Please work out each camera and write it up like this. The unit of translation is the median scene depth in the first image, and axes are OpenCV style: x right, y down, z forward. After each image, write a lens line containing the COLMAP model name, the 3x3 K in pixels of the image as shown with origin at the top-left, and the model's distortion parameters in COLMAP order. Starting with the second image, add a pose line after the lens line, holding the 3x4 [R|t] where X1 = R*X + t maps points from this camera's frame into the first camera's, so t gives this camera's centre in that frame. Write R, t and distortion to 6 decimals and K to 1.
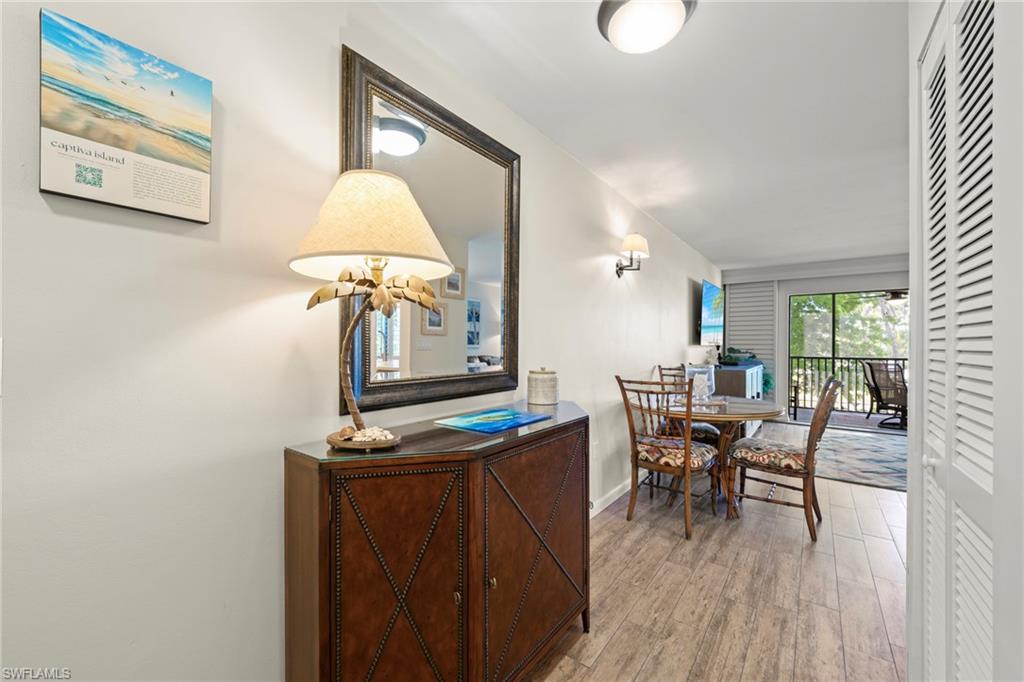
lens RADIAL K [[386.4, 0, 525.6], [0, 386.4, 344.0], [0, 0, 1]] dist [0.003593, 0.000159]
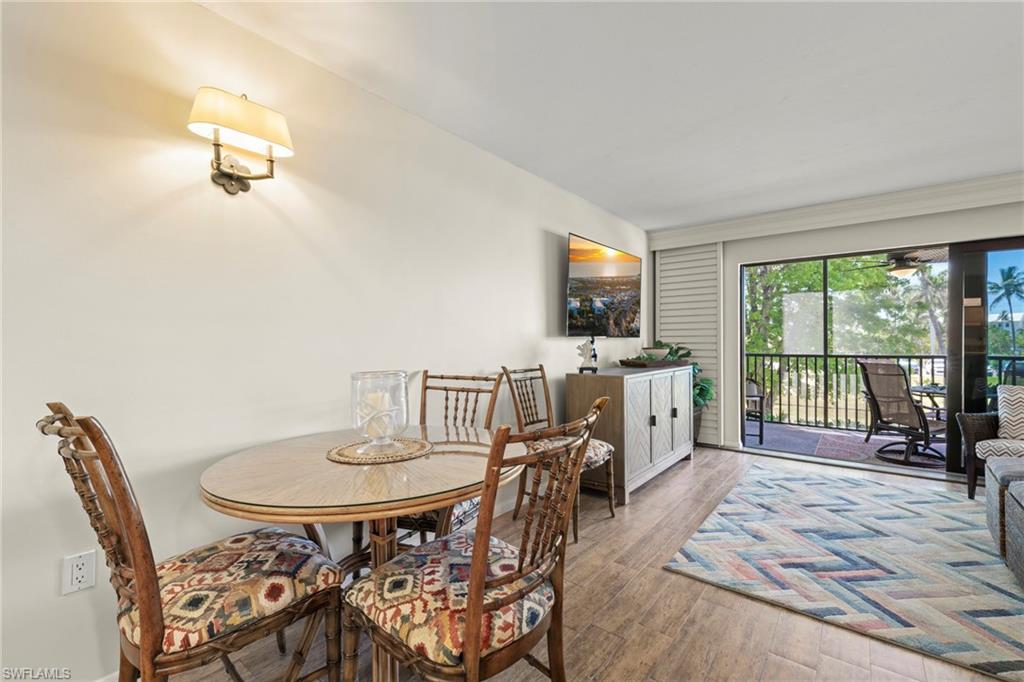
lens RADIAL K [[434.1, 0, 521.6], [0, 434.1, 340.3], [0, 0, 1]] dist [0.013839, -0.002085]
pose [[0.999924, -0.002635, -0.012069, 0.325480], [0.002653, 0.999995, 0.001441, 0.006692], [0.012065, -0.001473, 0.999926, 0.241108]]
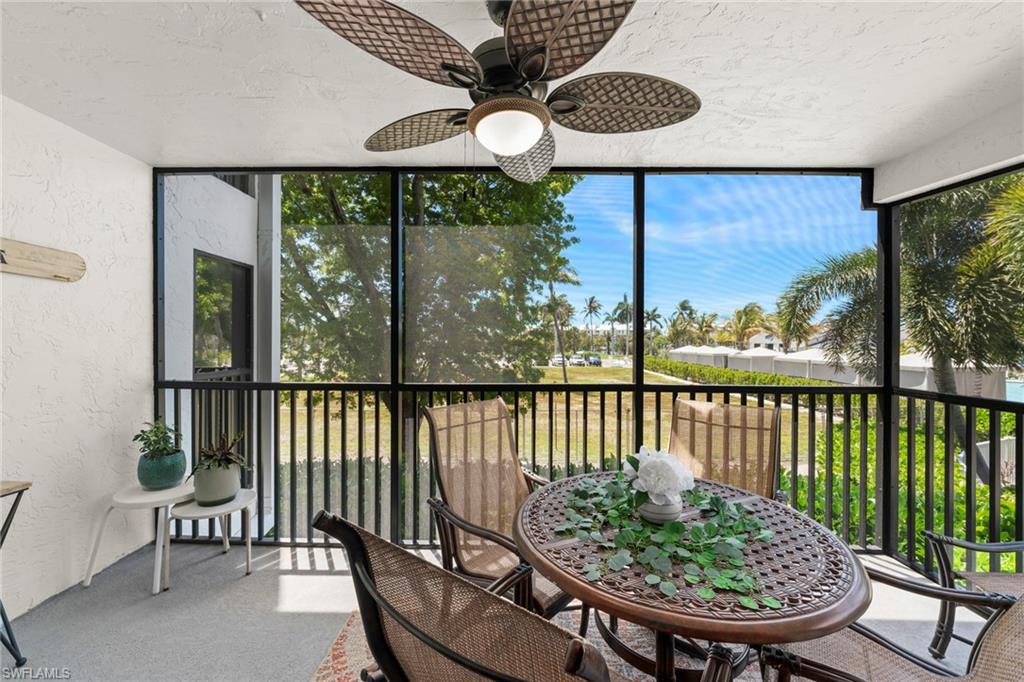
lens RADIAL K [[386.4, 0, 507.8], [0, 386.4, 338.0], [0, 0, 1]] dist [0.003593, 0.000159]
pose [[0.814990, 0.010268, 0.579384, 0.935565], [-0.010901, 0.999938, -0.002388, -0.006266], [-0.579373, -0.004370, 0.815051, 0.928672]]
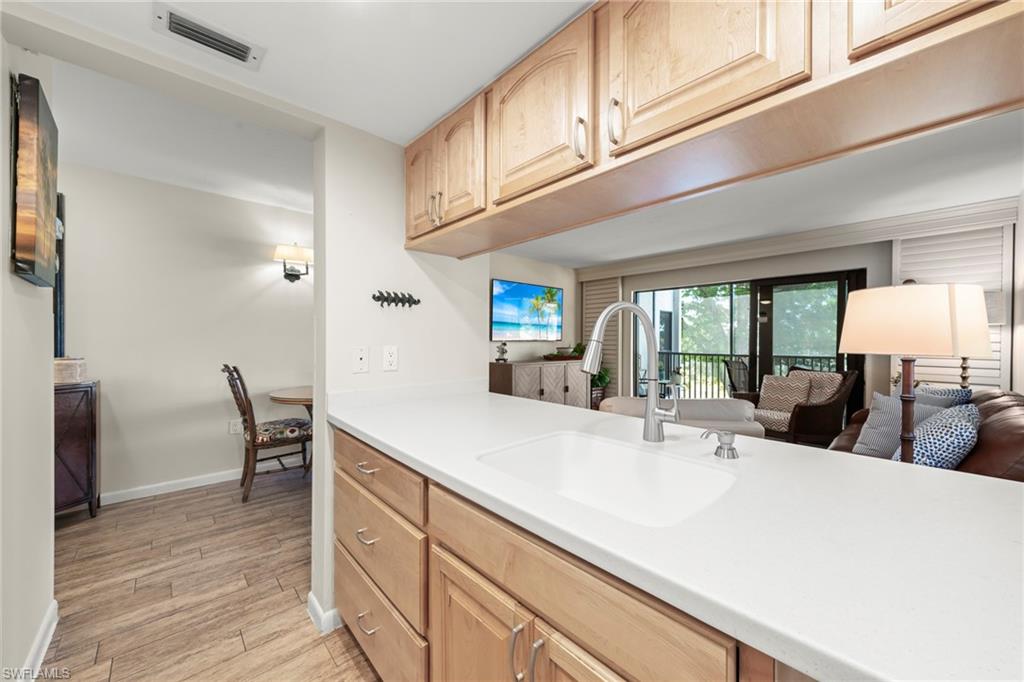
lens RADIAL K [[369.4, 0, 520.2], [0, 369.4, 339.1], [0, 0, 1]] dist [0.013953, -0.000445]
pose [[0.985480, 0.008402, -0.169585, 0.594121], [-0.007820, 0.999961, 0.004099, -0.004576], [0.169613, -0.002714, 0.985507, 0.002191]]
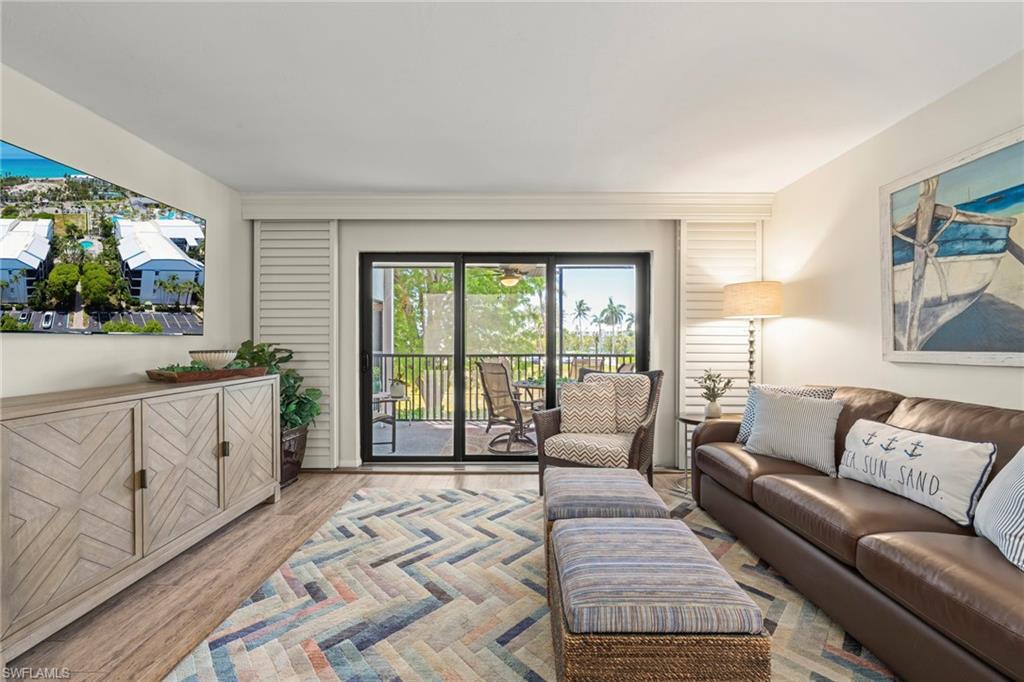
lens RADIAL K [[386.4, 0, 507.4], [0, 386.4, 341.0], [0, 0, 1]] dist [0.003593, 0.000159]
pose [[0.804339, 0.004606, 0.594153, 0.551429], [-0.006688, 0.999977, 0.001302, 0.007232], [-0.594133, -0.005021, 0.804351, 0.425682]]
